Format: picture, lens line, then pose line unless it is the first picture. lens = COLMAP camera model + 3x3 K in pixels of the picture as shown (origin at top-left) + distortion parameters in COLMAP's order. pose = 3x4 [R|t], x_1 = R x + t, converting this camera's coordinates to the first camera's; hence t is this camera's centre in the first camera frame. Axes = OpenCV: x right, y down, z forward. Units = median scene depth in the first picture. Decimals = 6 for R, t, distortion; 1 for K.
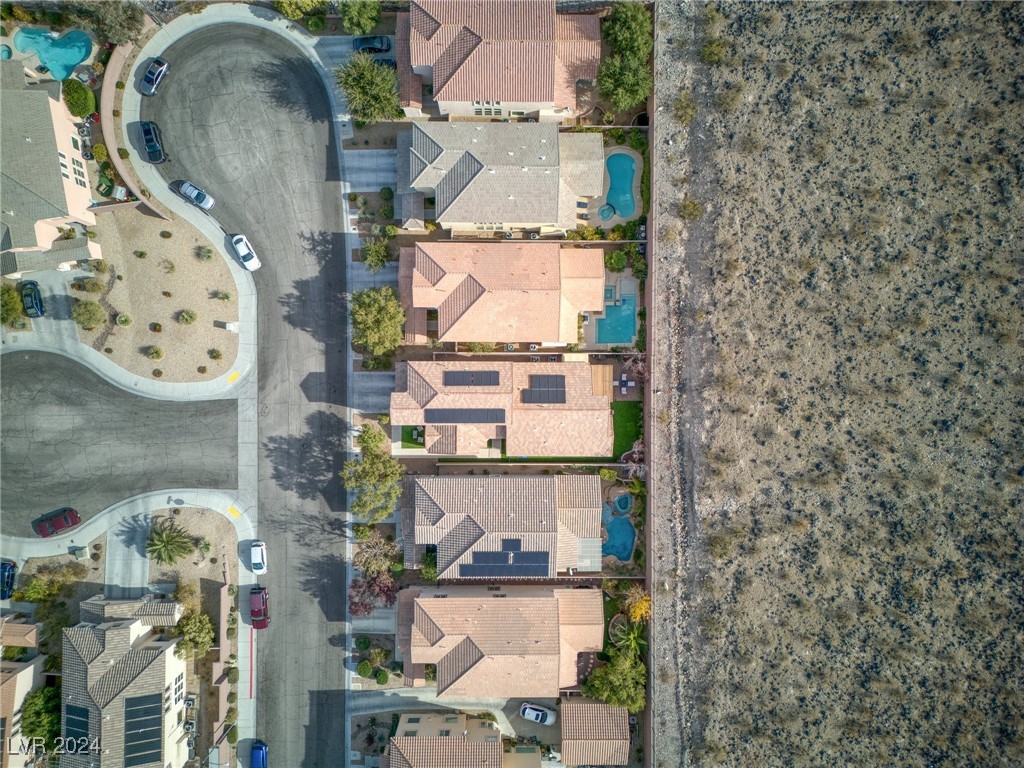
lens RADIAL K [[709.2, 0, 512.0], [0, 709.2, 384.0], [0, 0, 1]] dist [0.090797, -0.111352]
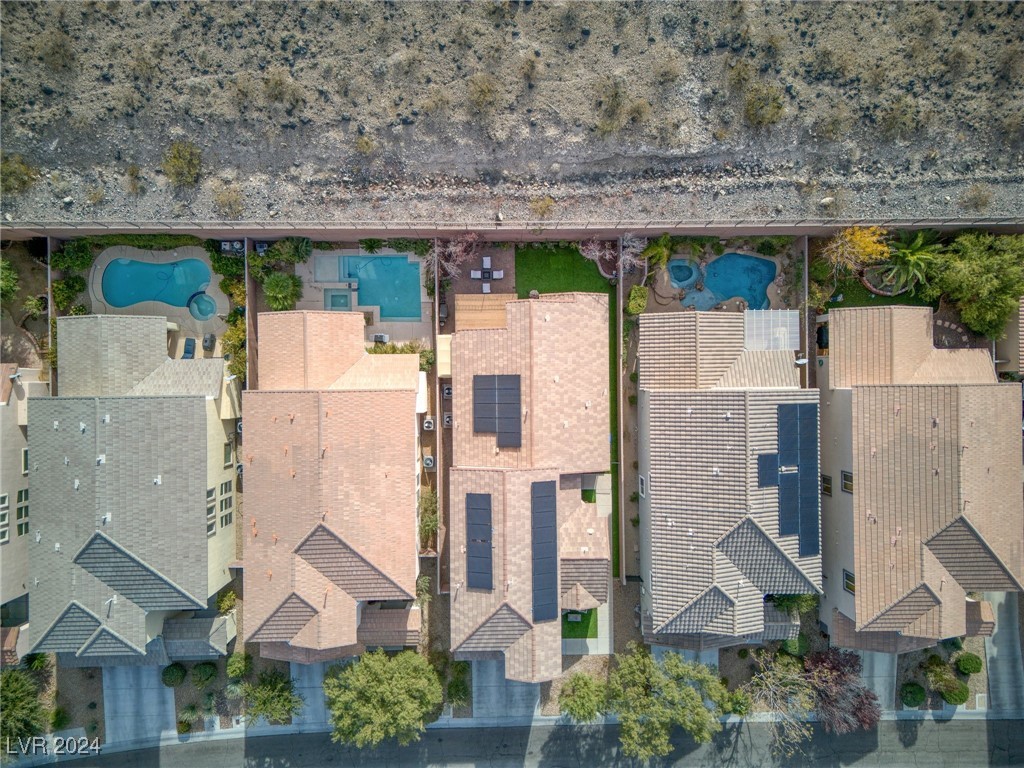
lens RADIAL K [[719.6, 0, 512.0], [0, 719.6, 384.0], [0, 0, 1]] dist [0.058510, -0.034050]
pose [[-0.012409, -0.999749, -0.018664, 0.078310], [0.999820, -0.012673, 0.014101, 0.011724], [-0.014334, -0.018486, 0.999726, 0.398680]]
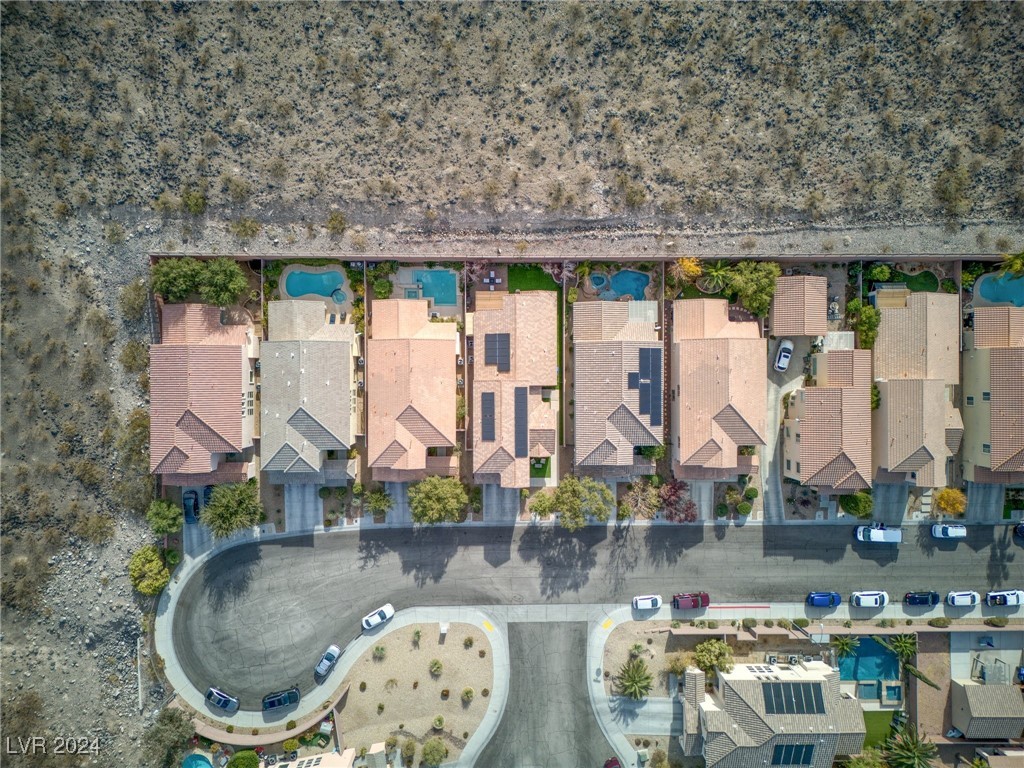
lens RADIAL K [[709.2, 0, 512.0], [0, 709.2, 384.0], [0, 0, 1]] dist [0.090797, -0.111352]
pose [[-0.005771, -0.999824, -0.017836, 0.014808], [0.999822, -0.006089, 0.017840, 0.010117], [-0.017945, -0.017730, 0.999682, -0.129920]]
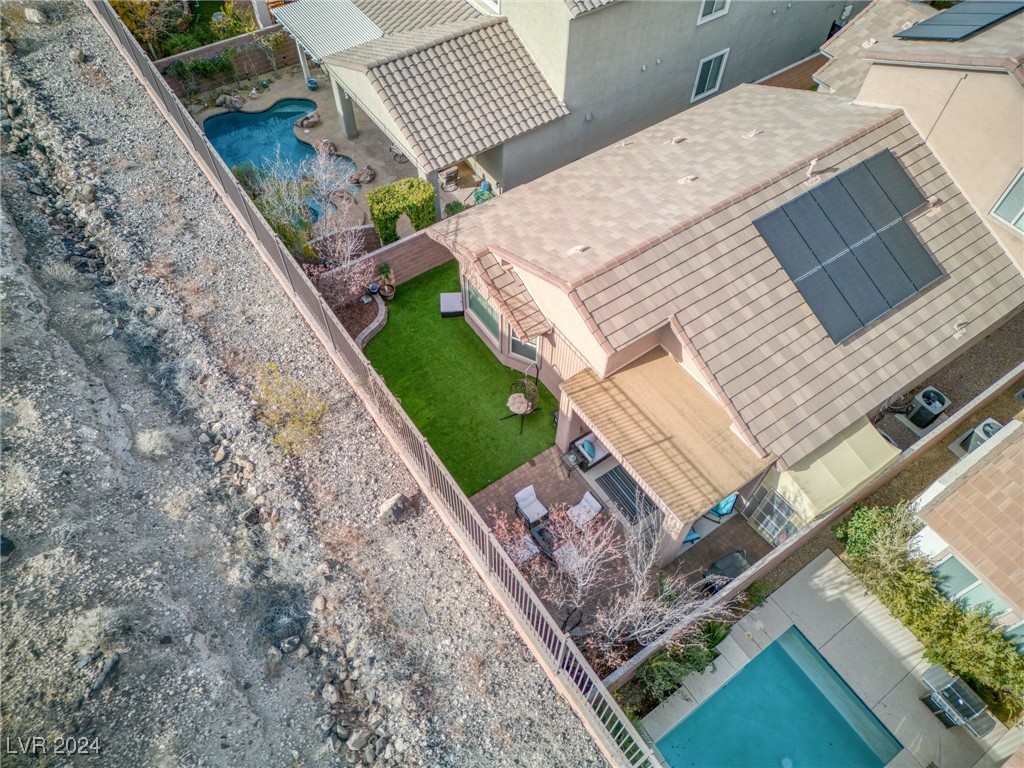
lens RADIAL K [[709.6, 0, 509.4], [0, 709.6, 387.1], [0, 0, 1]] dist [0.021750, 0.000045]
pose [[-0.821047, 0.462946, -0.334011, 0.224572], [-0.570486, -0.686603, 0.450691, -0.058981], [-0.020687, 0.560587, 0.827837, 0.841368]]
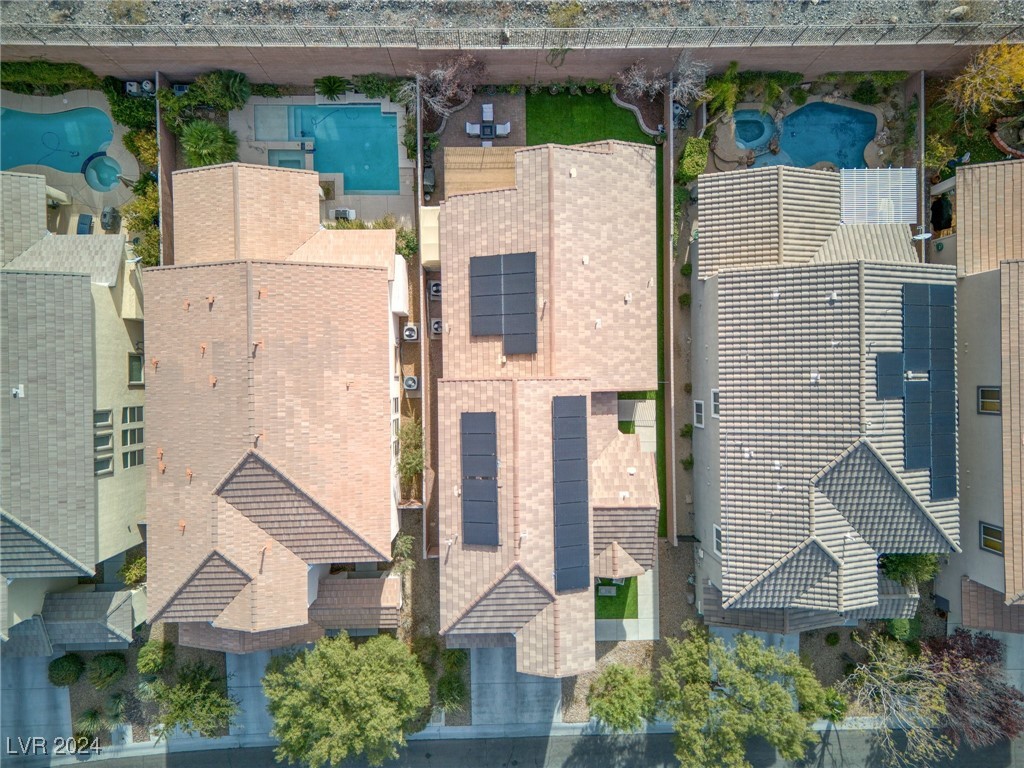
lens RADIAL K [[719.6, 0, 512.0], [0, 719.6, 384.0], [0, 0, 1]] dist [0.058510, -0.034050]
pose [[-0.016317, -0.999680, -0.019331, 0.005680], [0.999744, -0.016614, 0.015333, 0.005316], [-0.015649, -0.019076, 0.999696, 0.560927]]
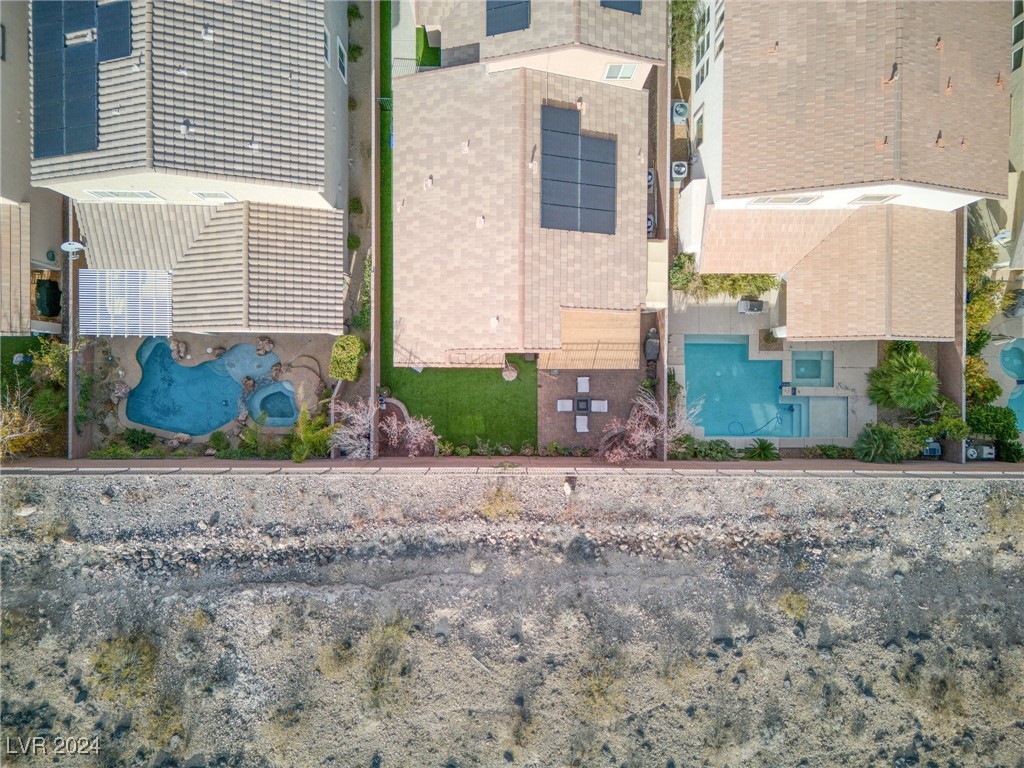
lens RADIAL K [[719.6, 0, 512.0], [0, 719.6, 384.0], [0, 0, 1]] dist [0.058510, -0.034050]
pose [[-0.001713, 0.999914, -0.013023, 0.156933], [-0.999805, -0.001969, -0.019668, 0.048105], [-0.019692, 0.012986, 0.999722, 0.629923]]
